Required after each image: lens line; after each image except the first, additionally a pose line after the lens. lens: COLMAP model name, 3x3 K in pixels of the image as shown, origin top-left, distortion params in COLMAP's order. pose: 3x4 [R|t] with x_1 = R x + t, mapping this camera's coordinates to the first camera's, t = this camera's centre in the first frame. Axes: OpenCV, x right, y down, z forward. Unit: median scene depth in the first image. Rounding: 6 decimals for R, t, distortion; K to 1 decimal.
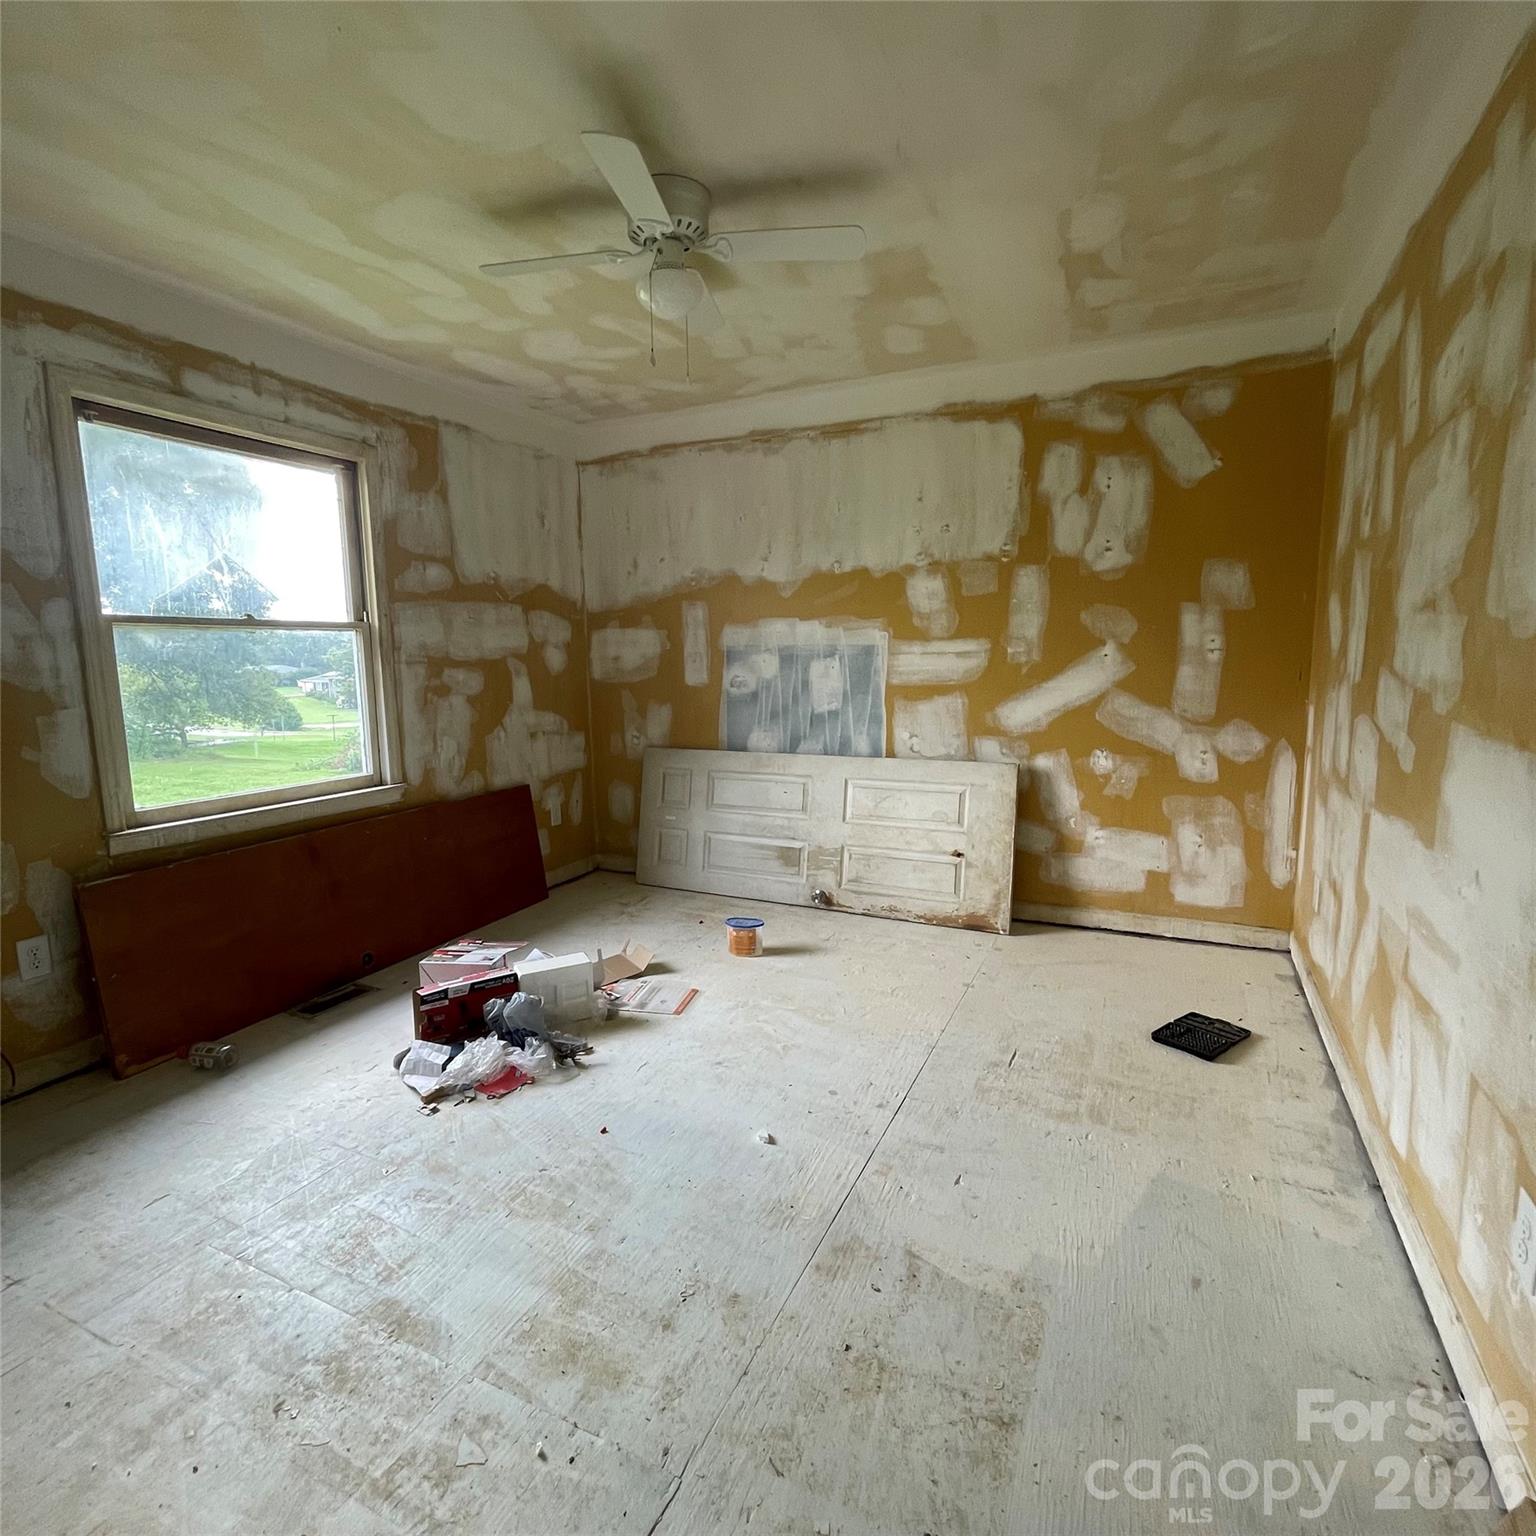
lens RADIAL K [[825.7, 0, 765.7], [0, 825.7, 769.8], [0, 0, 1]] dist [-0.004660, 0.001163]
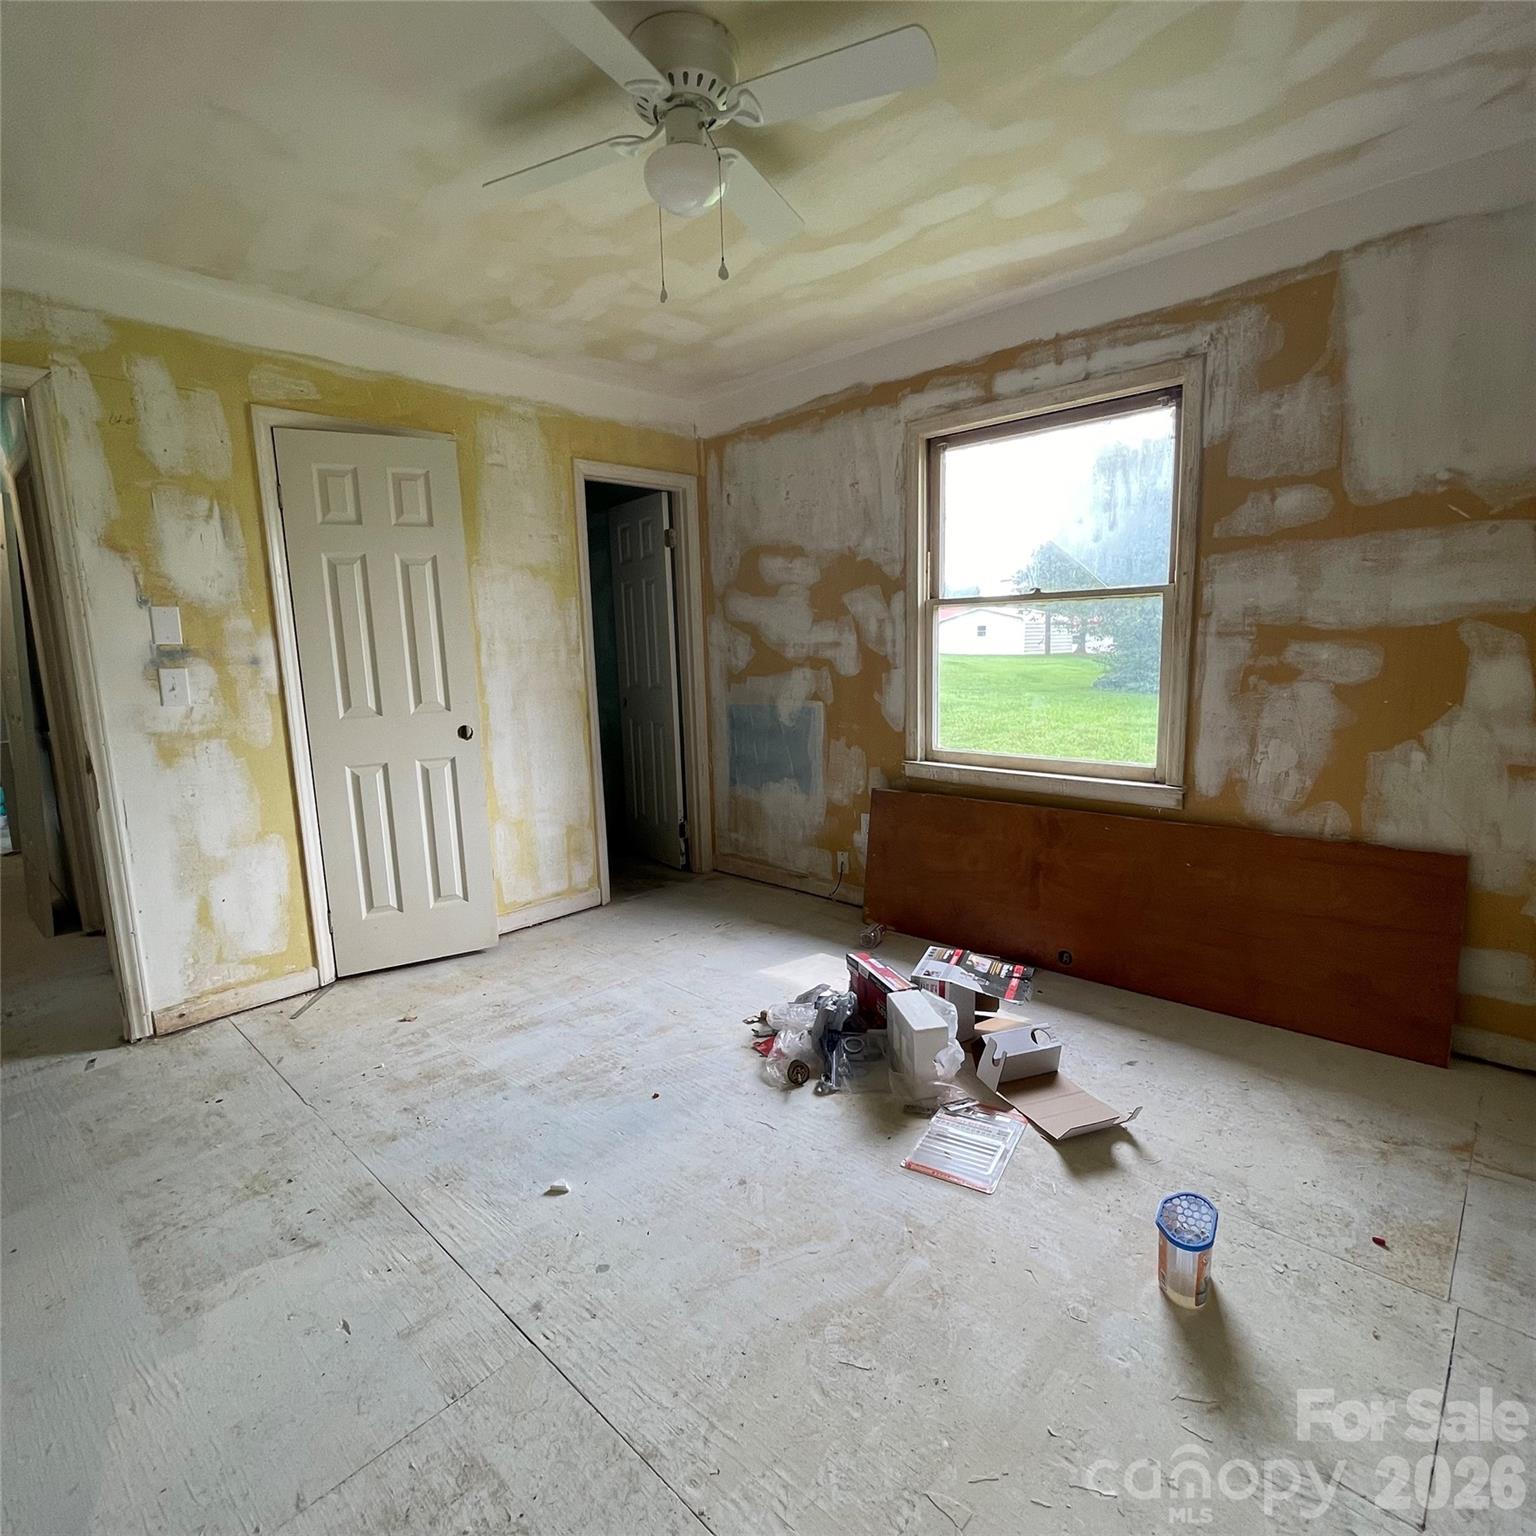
lens RADIAL K [[825.7, 0, 765.7], [0, 825.7, 769.8], [0, 0, 1]] dist [-0.004660, 0.001163]
pose [[-0.306297, 0.175238, -0.935668, 0.418992], [-0.096965, 0.972054, 0.213795, -0.130255], [0.946985, 0.156212, -0.280745, 0.840197]]
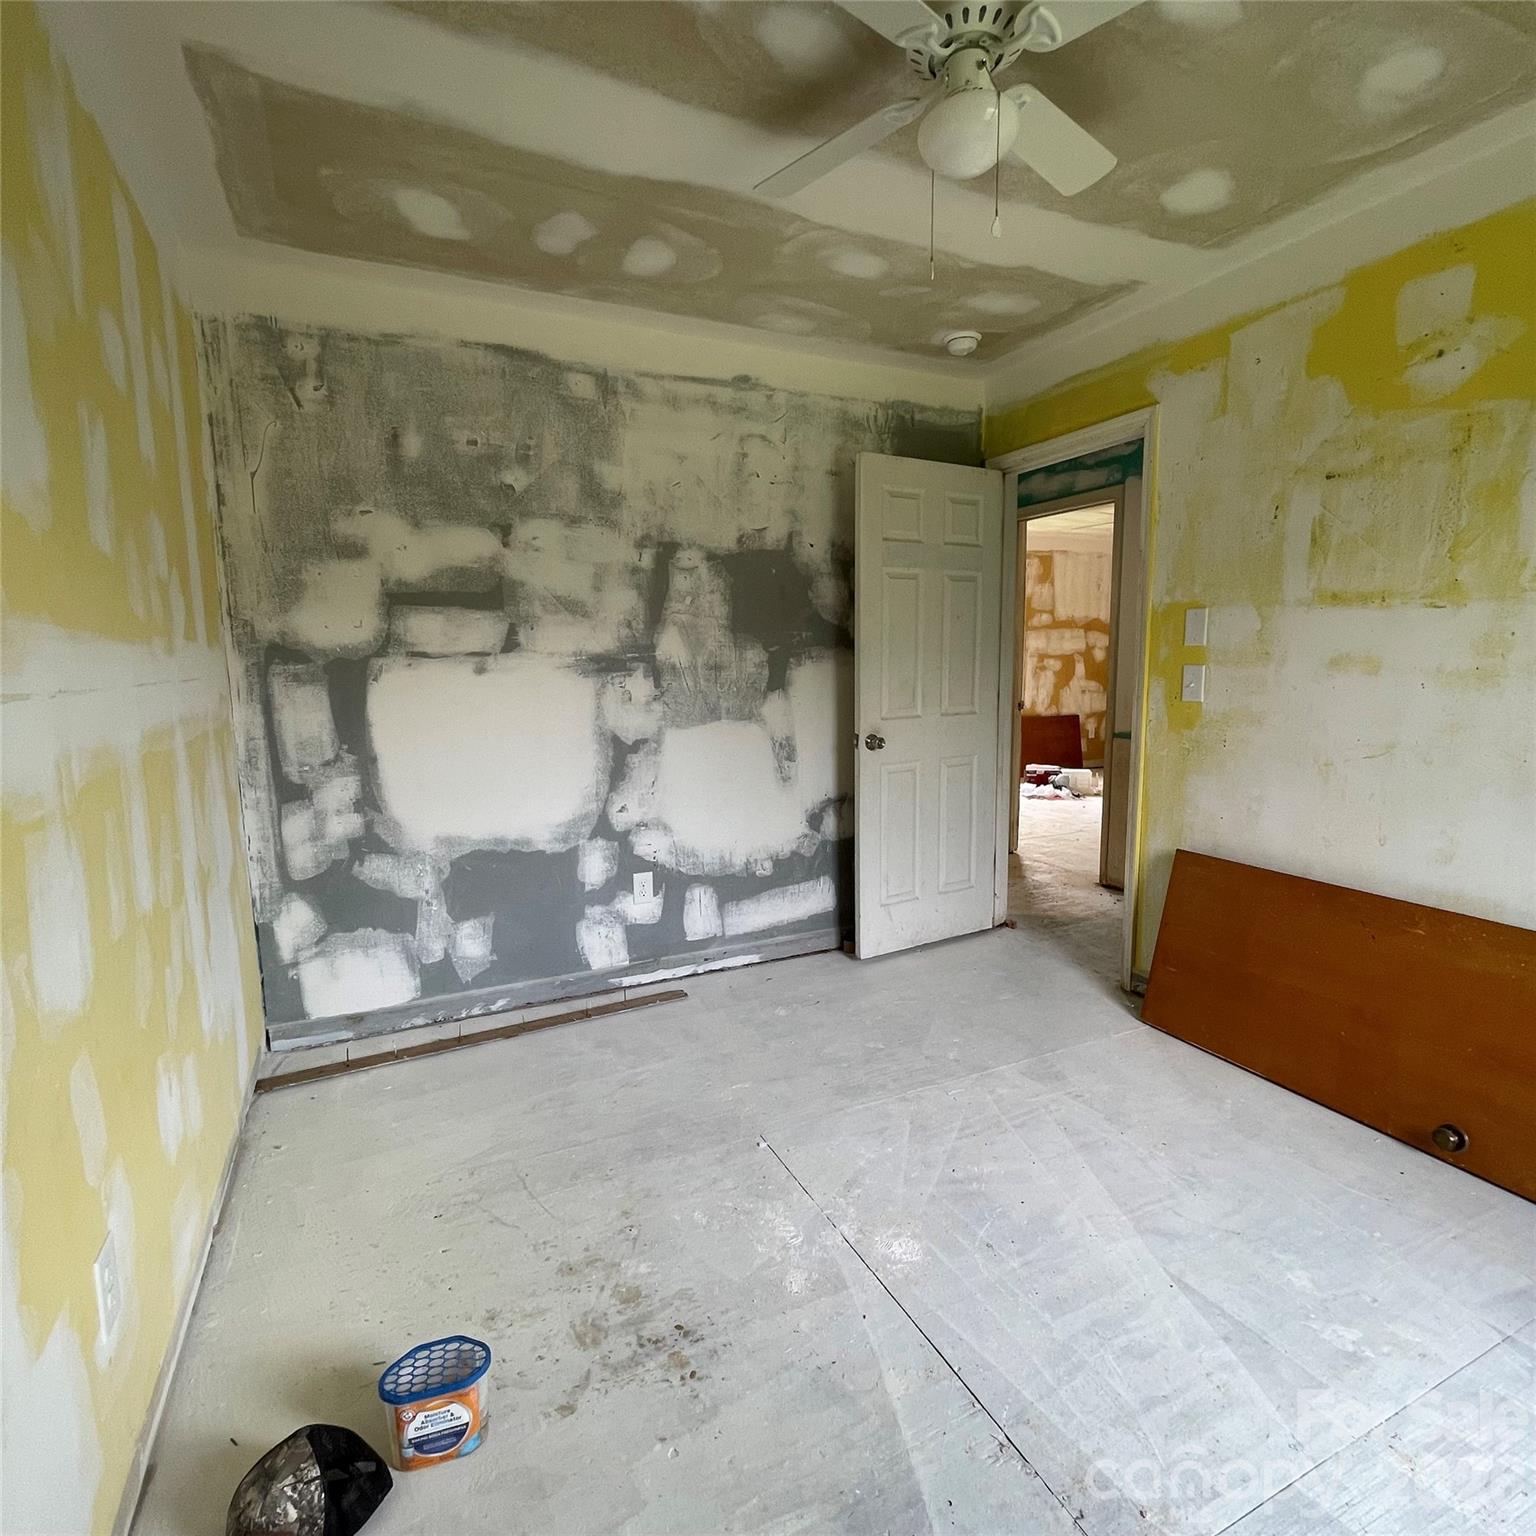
lens RADIAL K [[825.7, 0, 765.7], [0, 825.7, 769.8], [0, 0, 1]] dist [-0.004660, 0.001163]
pose [[0.777525, 0.094459, -0.621717, 0.482913], [-0.089143, 0.995226, 0.039724, 0.170065], [0.622502, 0.024535, 0.782234, -1.327182]]
